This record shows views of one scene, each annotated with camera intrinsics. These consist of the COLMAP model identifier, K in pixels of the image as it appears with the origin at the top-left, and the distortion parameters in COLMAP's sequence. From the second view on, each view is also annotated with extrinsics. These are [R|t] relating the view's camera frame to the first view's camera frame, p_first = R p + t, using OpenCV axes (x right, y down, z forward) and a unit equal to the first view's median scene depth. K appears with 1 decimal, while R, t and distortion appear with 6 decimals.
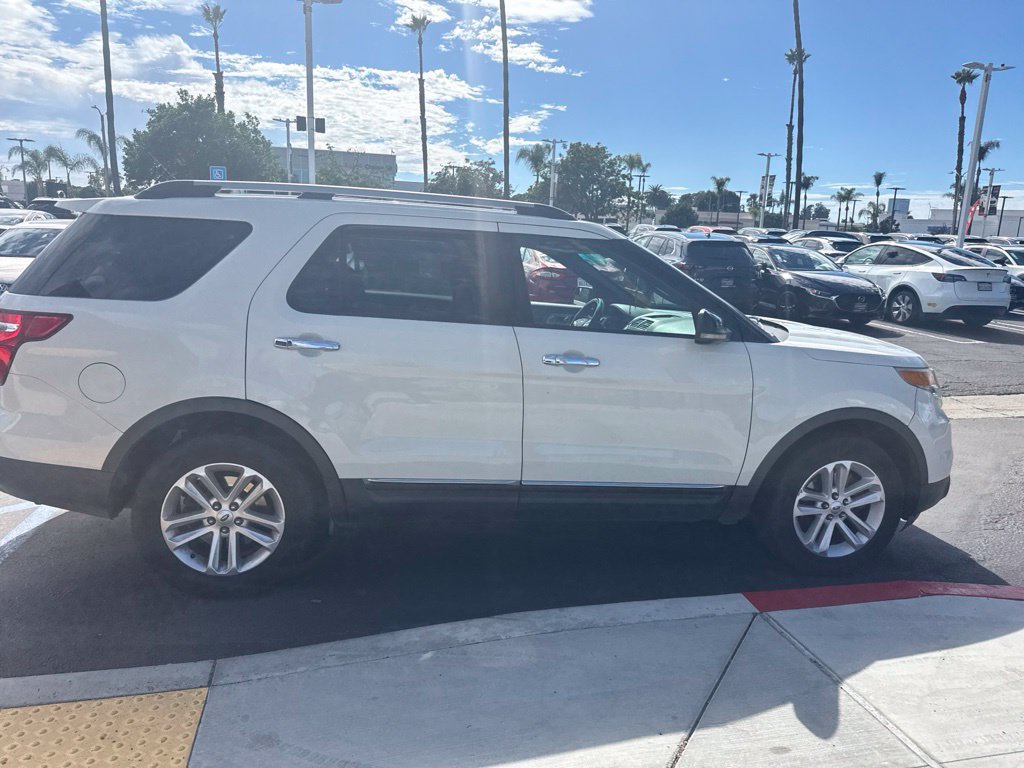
lens RADIAL K [[721.8, 0, 506.0], [0, 721.8, 386.3], [0, 0, 1]] dist [0.037336, -0.050274]
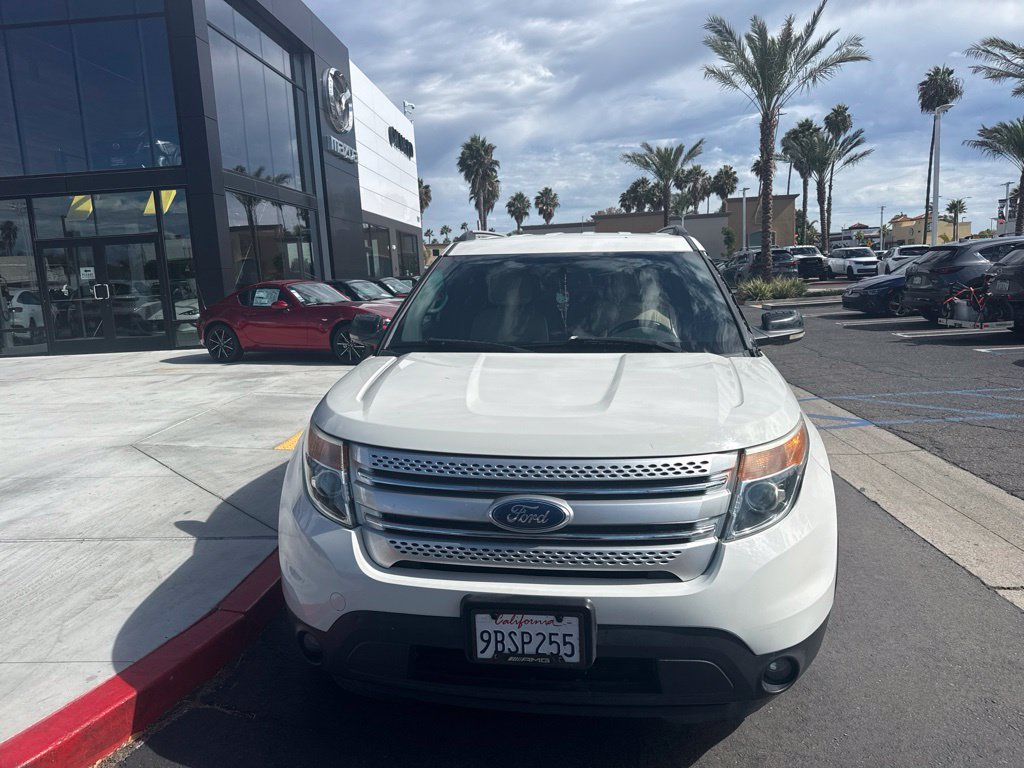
lens RADIAL K [[724.0, 0, 503.8], [0, 724.0, 377.6], [0, 0, 1]] dist [0.029405, -0.042585]
pose [[-0.301598, 0.113293, -0.946680, 1.370933], [-0.168996, 0.970841, 0.170024, -0.248509], [0.938338, 0.211264, -0.273658, 1.587085]]
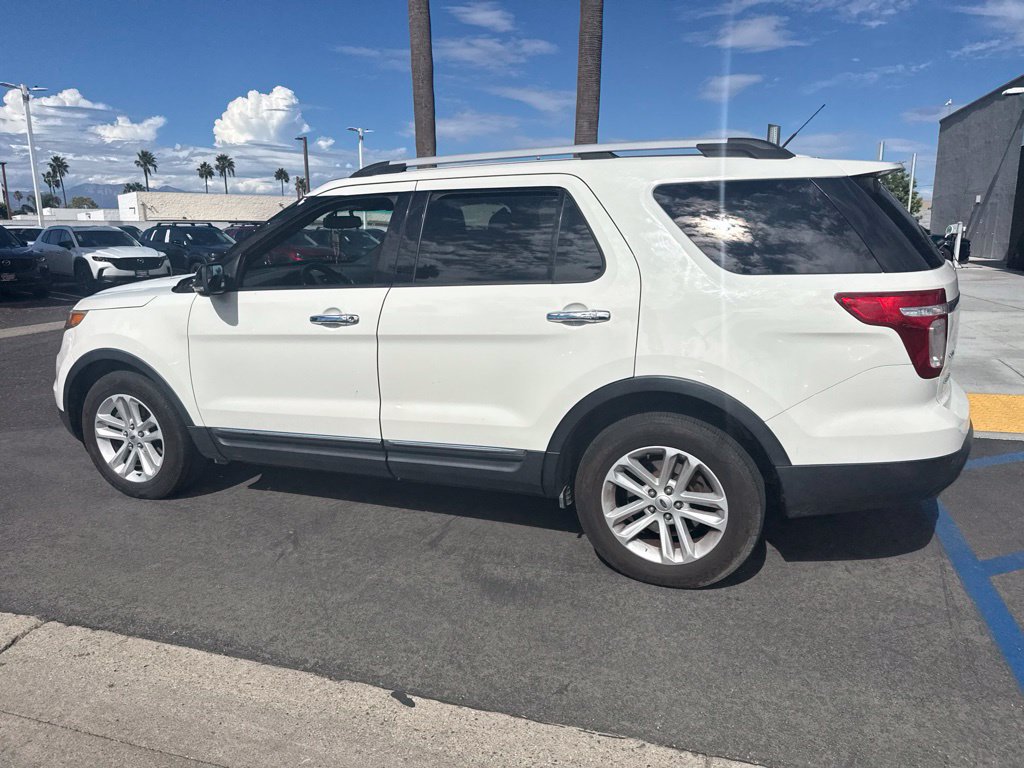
lens RADIAL K [[718.9, 0, 508.7], [0, 718.9, 381.8], [0, 0, 1]] dist [0.034258, -0.042244]
pose [[-0.860312, -0.137641, 0.490834, -0.746026], [0.082909, 0.912258, 0.401137, -0.464407], [-0.502980, 0.385797, -0.773415, 2.334090]]
